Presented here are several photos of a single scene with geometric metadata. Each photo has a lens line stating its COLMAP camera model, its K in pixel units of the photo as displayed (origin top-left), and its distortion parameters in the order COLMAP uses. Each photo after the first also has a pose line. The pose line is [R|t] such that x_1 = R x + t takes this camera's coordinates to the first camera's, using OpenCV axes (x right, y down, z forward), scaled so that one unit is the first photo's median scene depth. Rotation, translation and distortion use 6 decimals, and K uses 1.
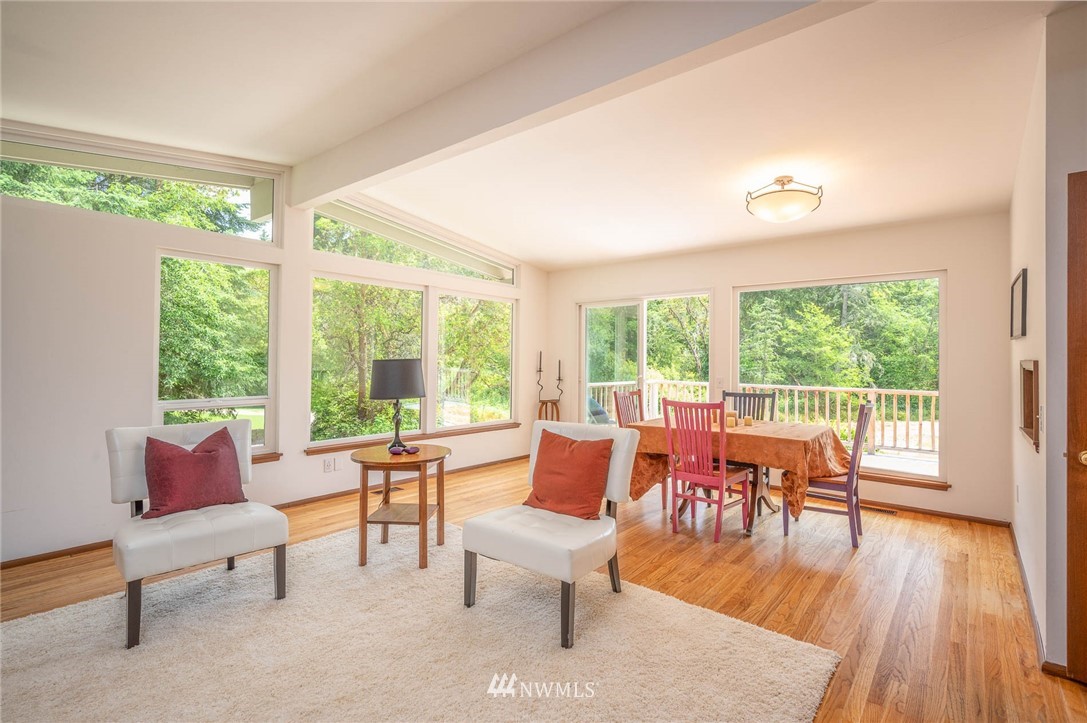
lens RADIAL K [[514.8, 0, 548.3], [0, 514.8, 356.1], [0, 0, 1]] dist [0.017241, -0.000603]
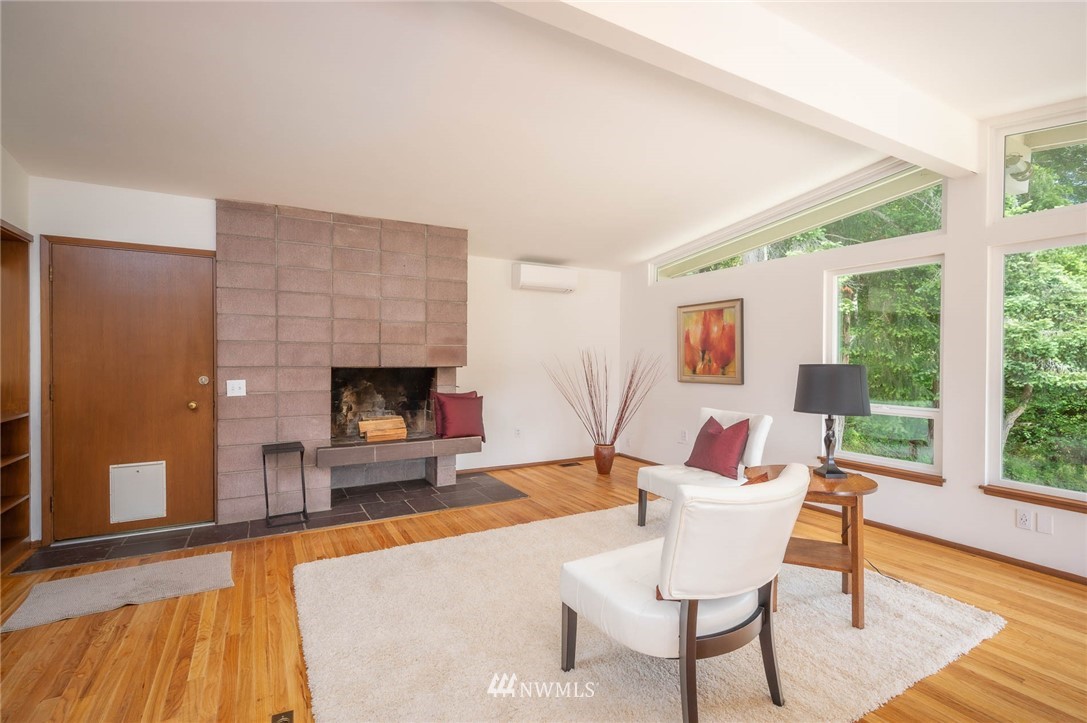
lens RADIAL K [[499.7, 0, 543.5], [0, 499.7, 361.5], [0, 0, 1]] dist [-0.000032, -0.000201]
pose [[-0.351589, -0.006202, -0.936134, 0.316367], [-0.006109, 0.999972, -0.004330, 0.004476], [0.936135, 0.004196, -0.351617, 0.470207]]
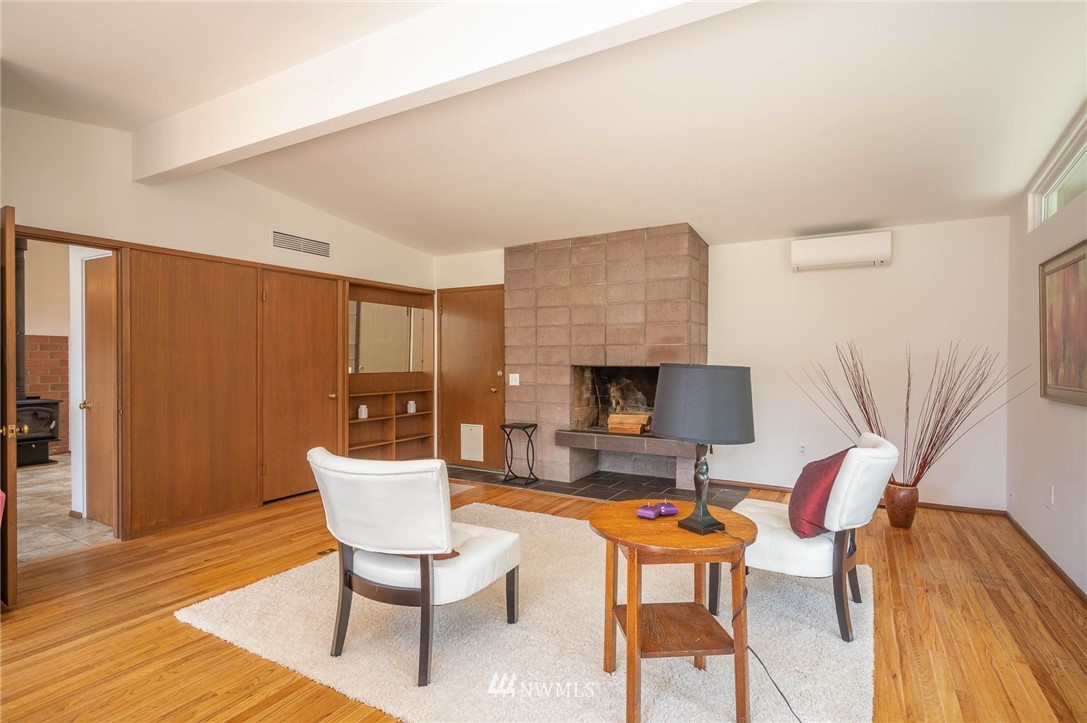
lens RADIAL K [[548.7, 0, 543.5], [0, 548.7, 361.5], [0, 0, 1]] dist [0.001289, -0.000660]
pose [[-0.986414, -0.008560, -0.164053, -0.022480], [-0.009347, 0.999948, 0.004025, 0.001247], [0.164010, 0.005504, -0.986443, 0.844438]]
